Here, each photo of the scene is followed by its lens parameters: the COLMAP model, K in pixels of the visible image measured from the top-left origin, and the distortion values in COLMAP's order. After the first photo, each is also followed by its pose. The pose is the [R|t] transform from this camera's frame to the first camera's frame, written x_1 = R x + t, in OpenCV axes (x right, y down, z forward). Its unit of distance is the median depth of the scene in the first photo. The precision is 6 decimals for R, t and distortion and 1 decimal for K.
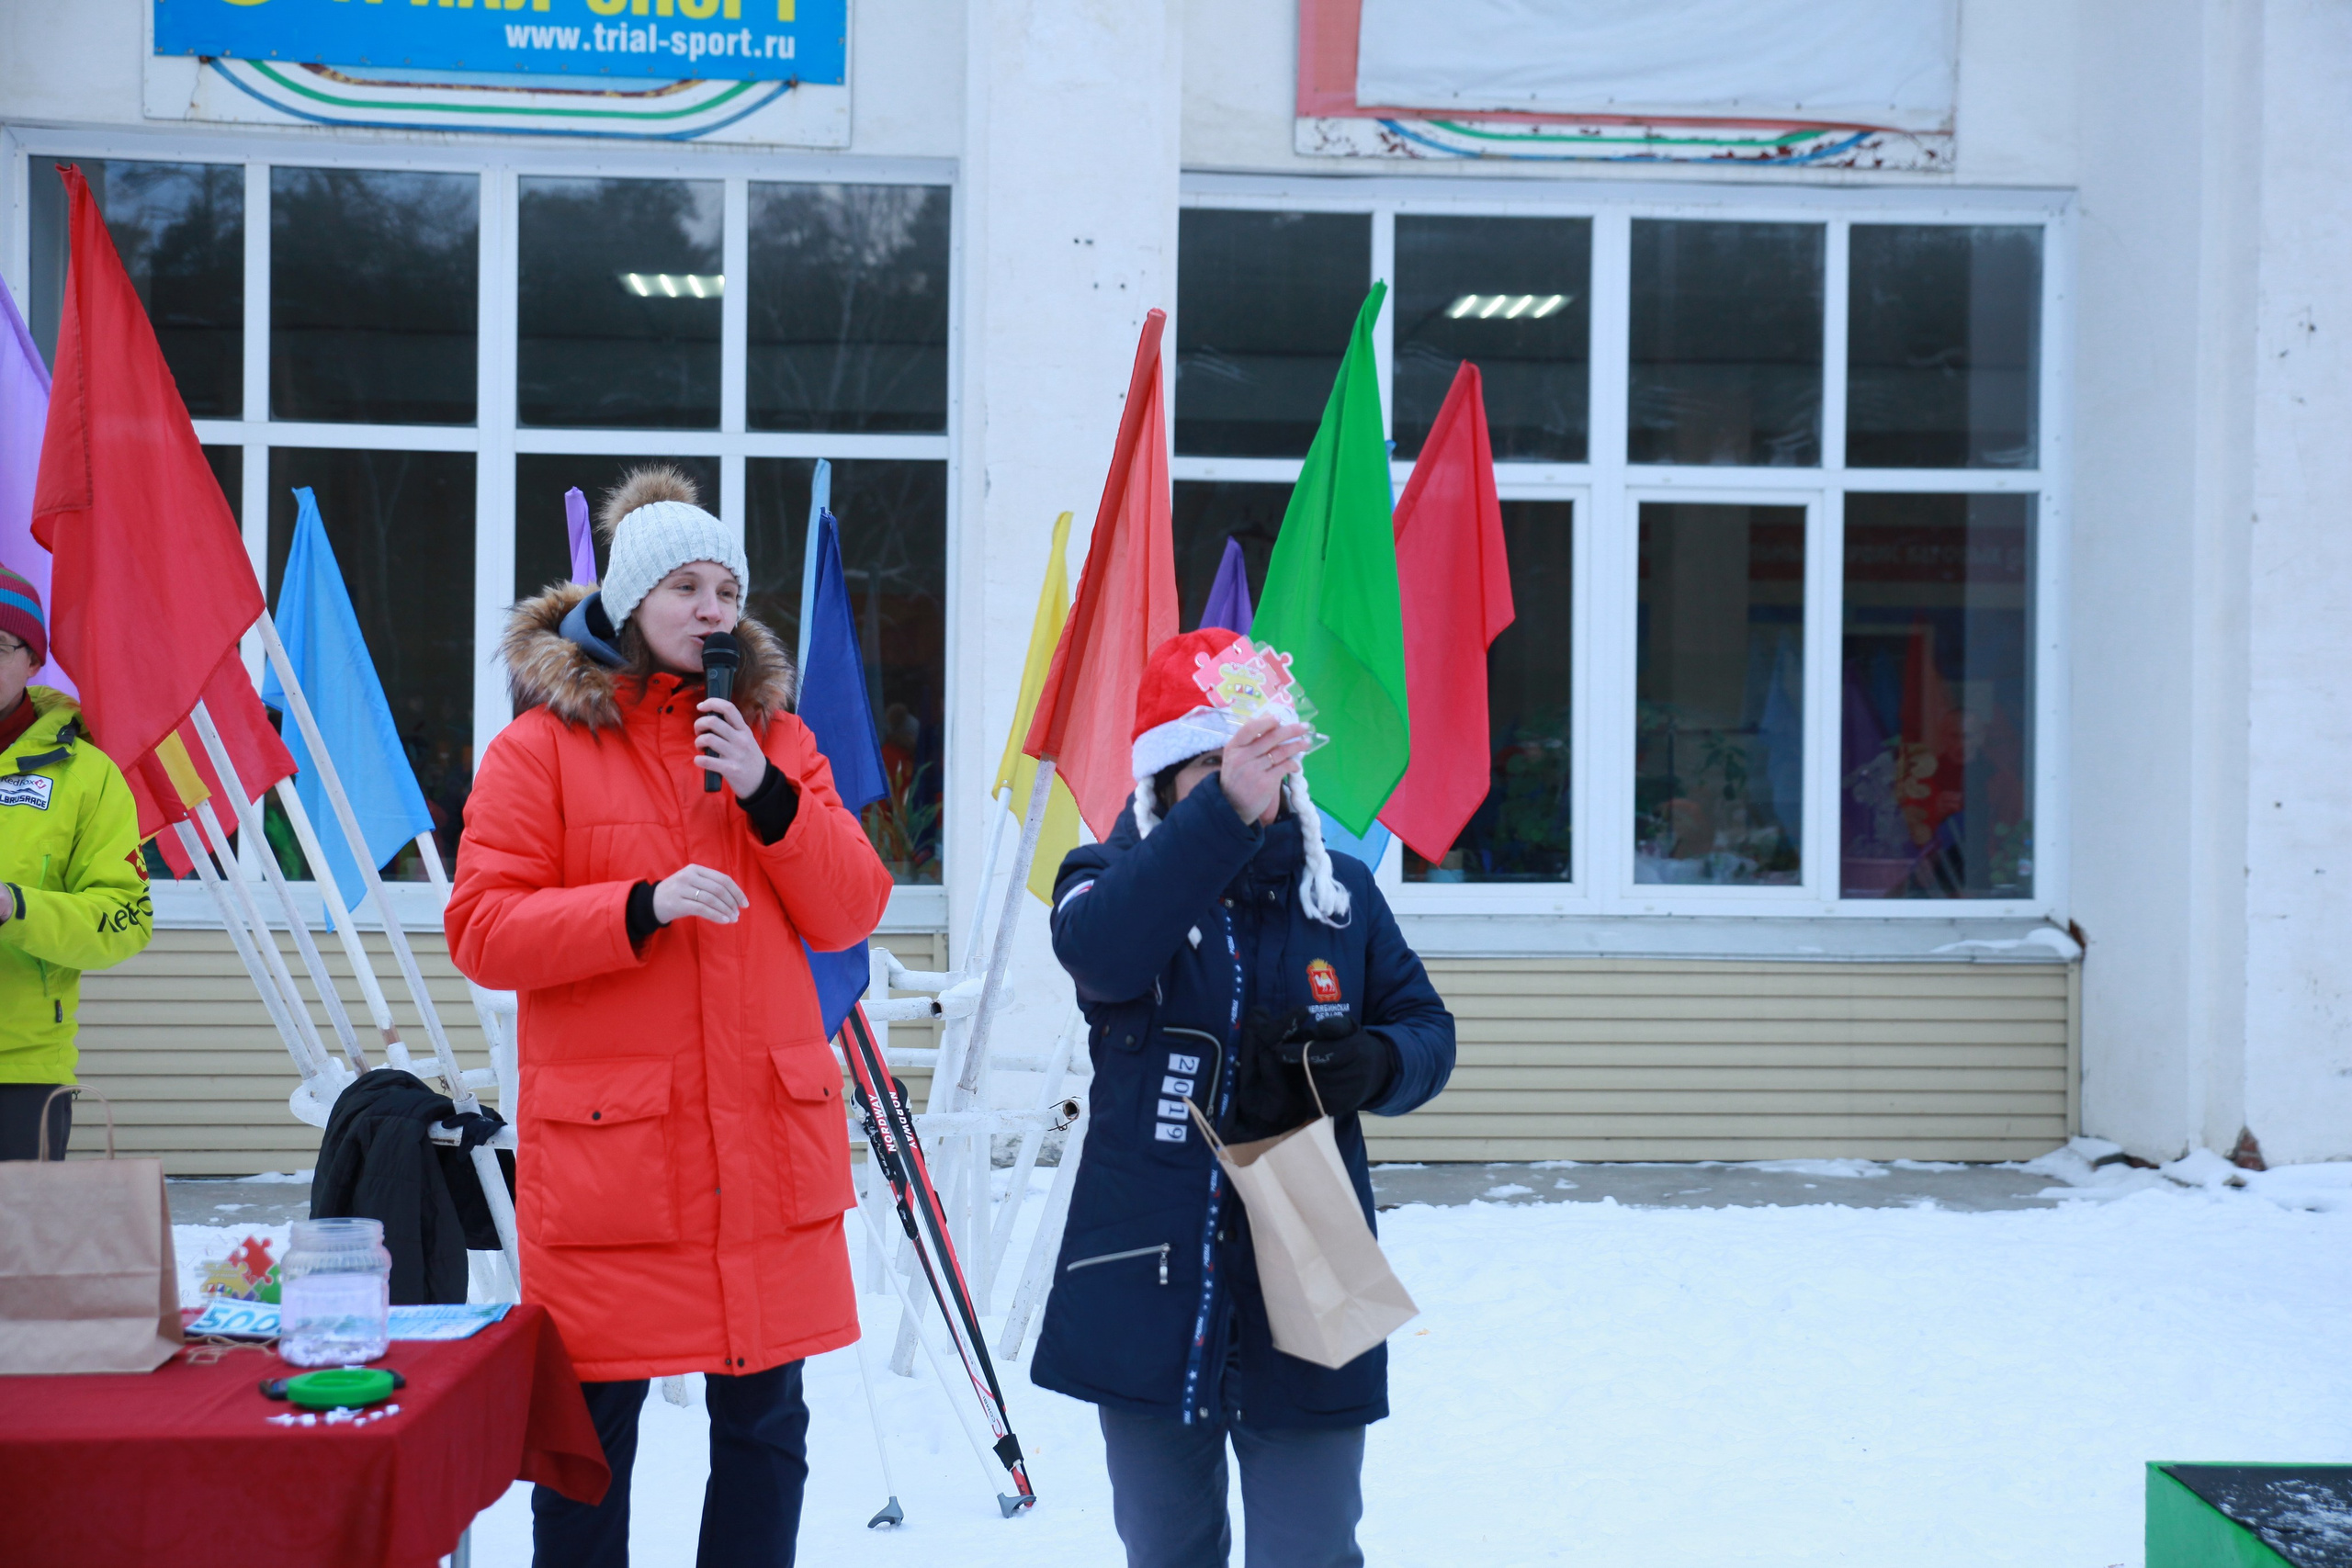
lens RADIAL K [[3012.5, 0, 1191.6], [0, 3012.5, 756.4], [0, 0, 1]] dist [0.080299, 0.000000]
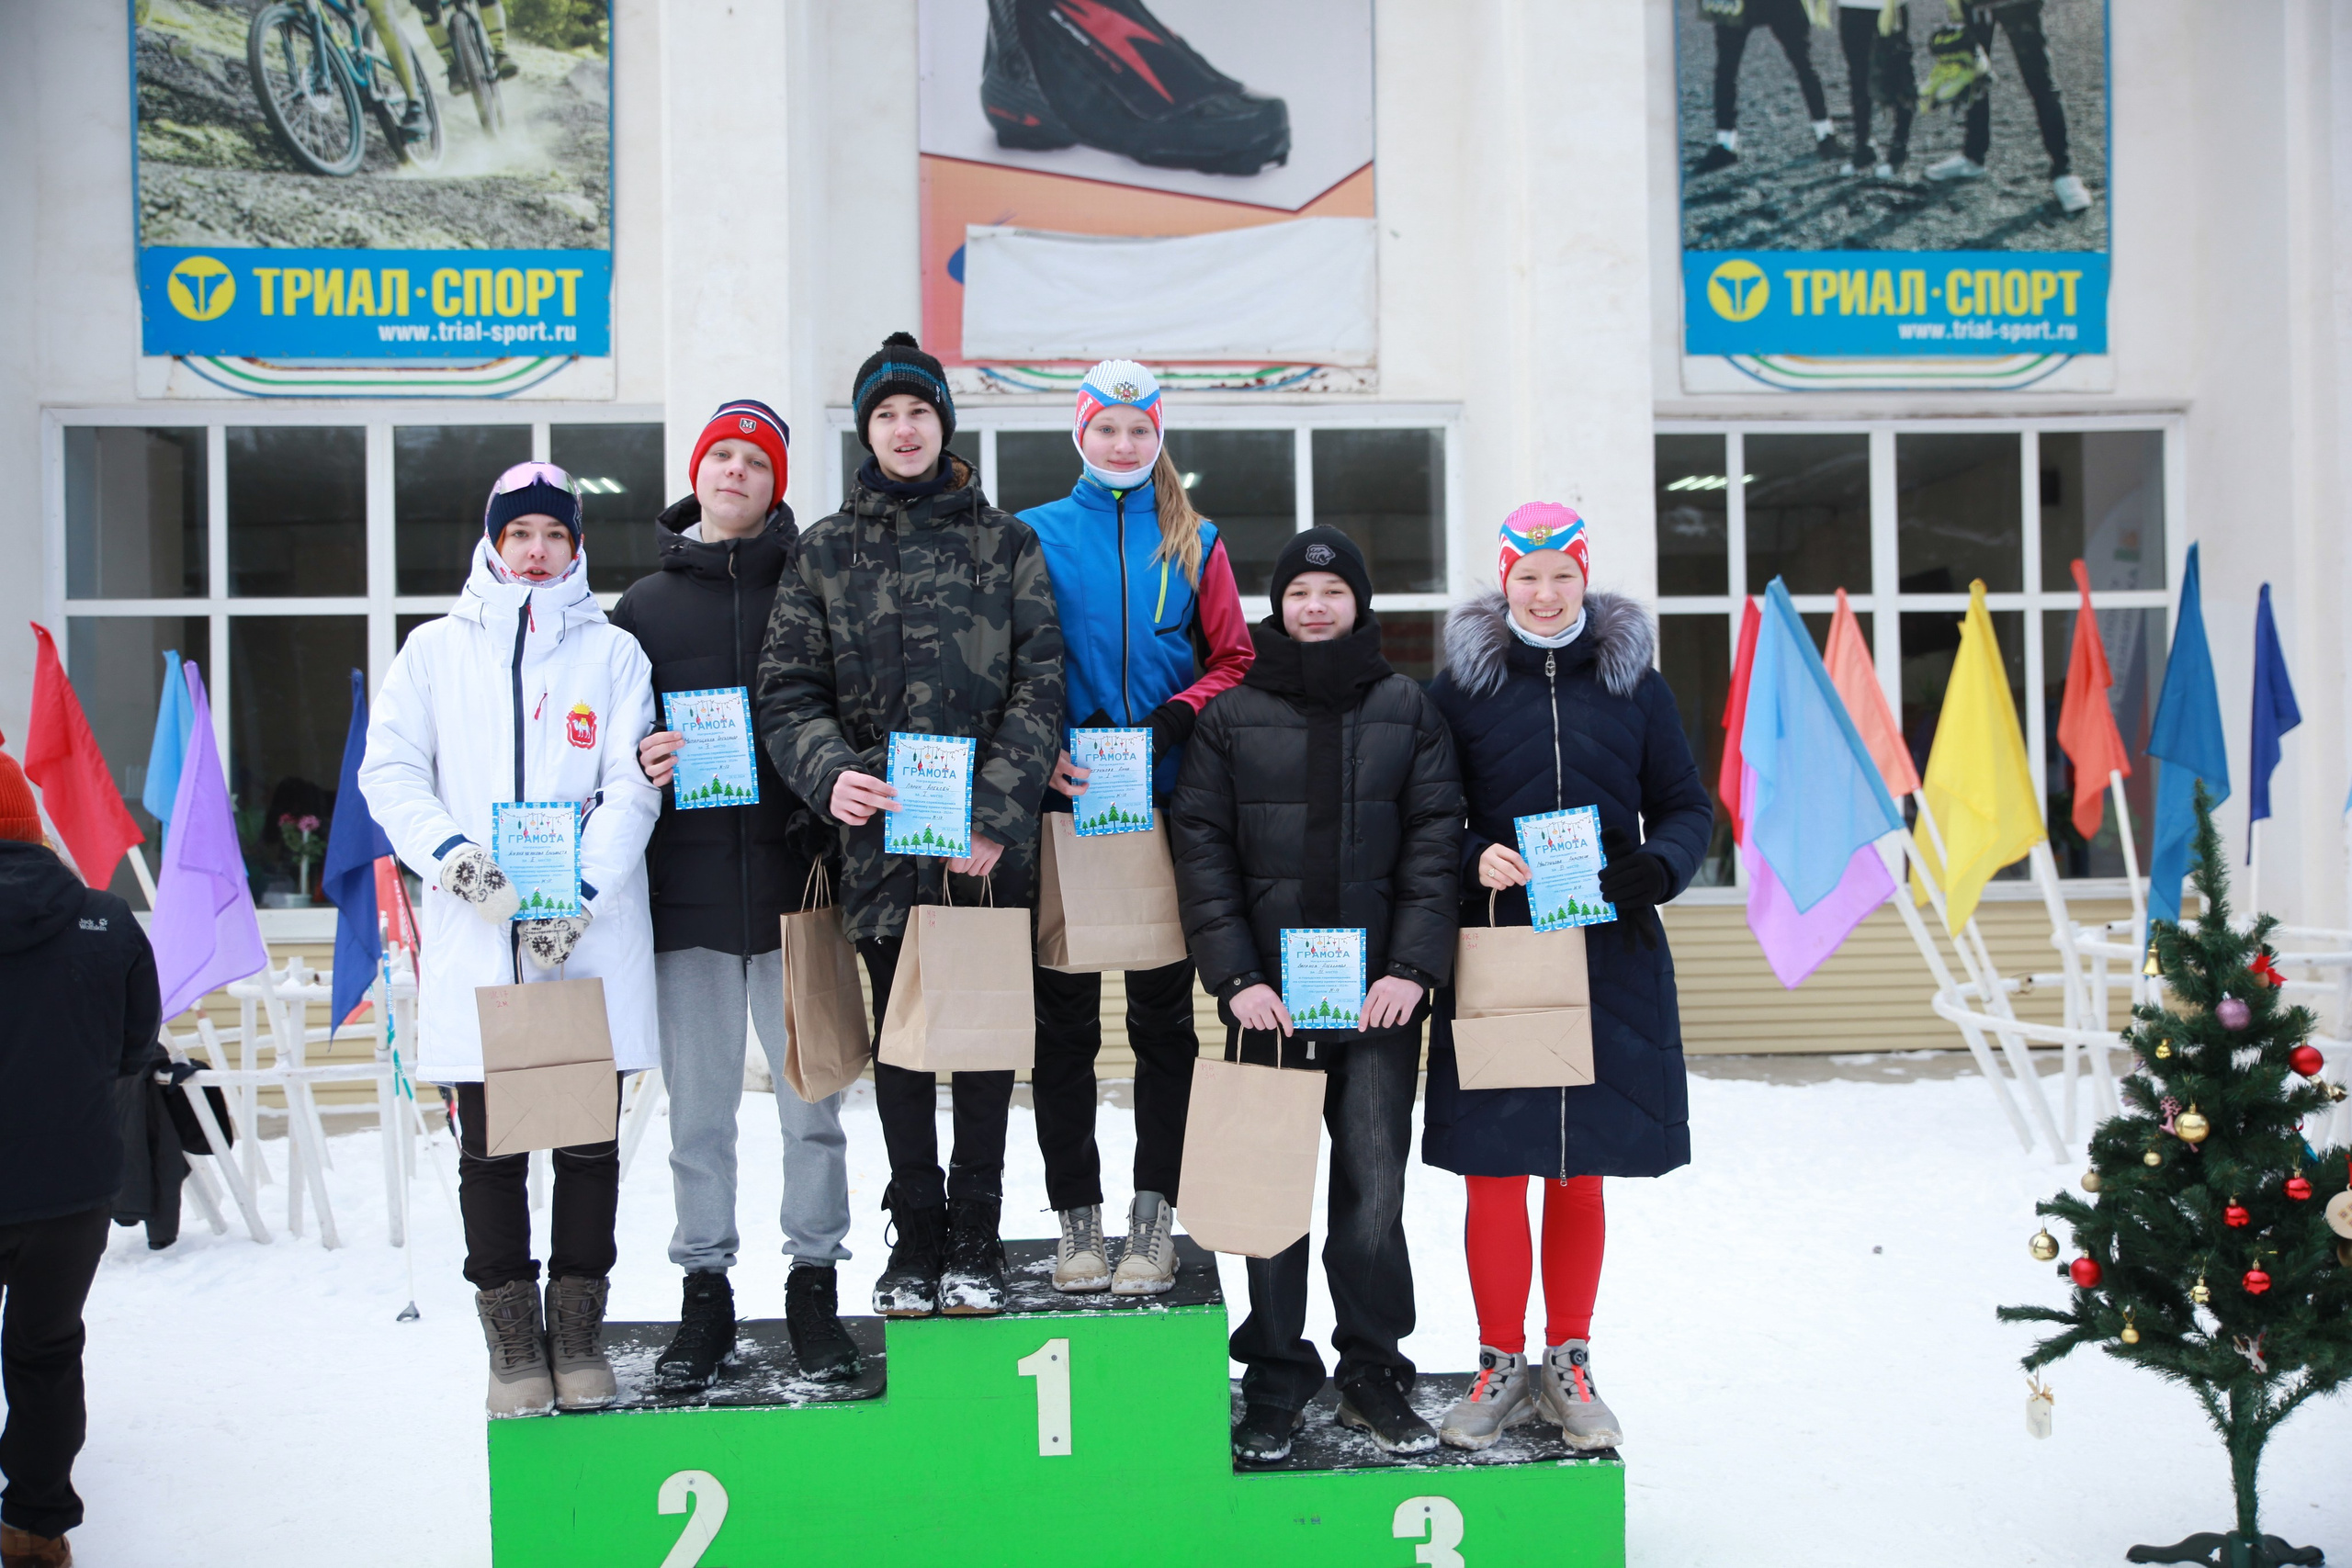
lens RADIAL K [[2223.5, 0, 1190.0], [0, 2223.5, 781.7], [0, 0, 1]] dist [-0.010553, 0.000000]
pose [[0.999587, -0.027384, -0.008748, 0.167872], [0.027344, 0.999615, -0.004600, -0.003416], [0.008871, 0.004359, 0.999951, -0.071992]]
